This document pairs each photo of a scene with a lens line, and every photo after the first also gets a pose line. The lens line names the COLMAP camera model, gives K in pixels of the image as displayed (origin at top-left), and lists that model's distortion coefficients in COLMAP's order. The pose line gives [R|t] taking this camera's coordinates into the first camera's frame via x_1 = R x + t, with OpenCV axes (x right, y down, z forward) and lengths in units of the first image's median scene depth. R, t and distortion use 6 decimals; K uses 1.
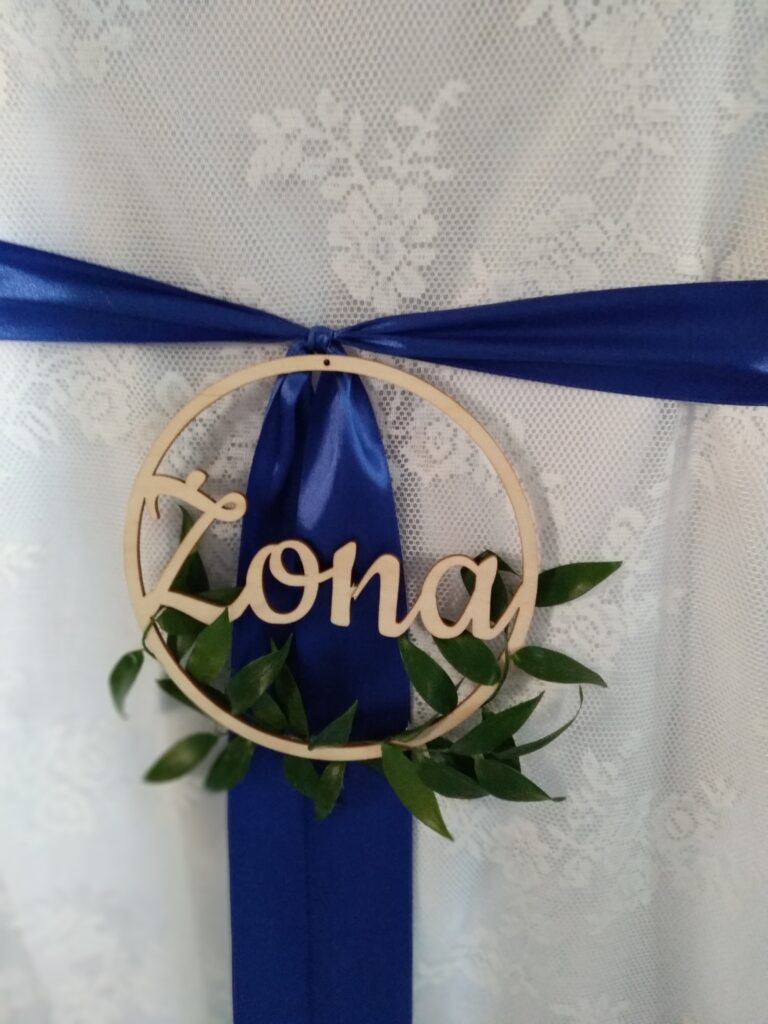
lens RADIAL K [[793.3, 0, 384.0], [0, 793.3, 512.0], [0, 0, 1]] dist [0.007854, -0.000415]
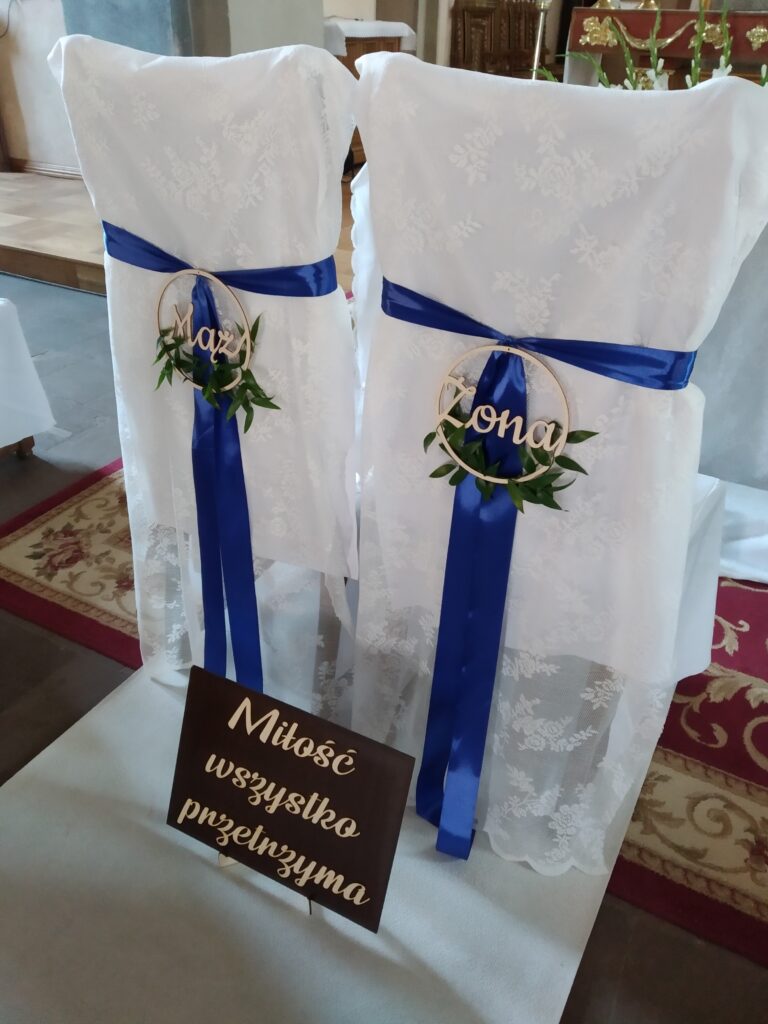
lens RADIAL K [[793.3, 0, 384.0], [0, 793.3, 512.0], [0, 0, 1]] dist [0.007854, -0.000415]
pose [[0.923523, 0.218232, -0.315405, 0.544953], [-0.136360, 0.955438, 0.261809, -0.307874], [0.358485, -0.198778, 0.912127, -1.933984]]
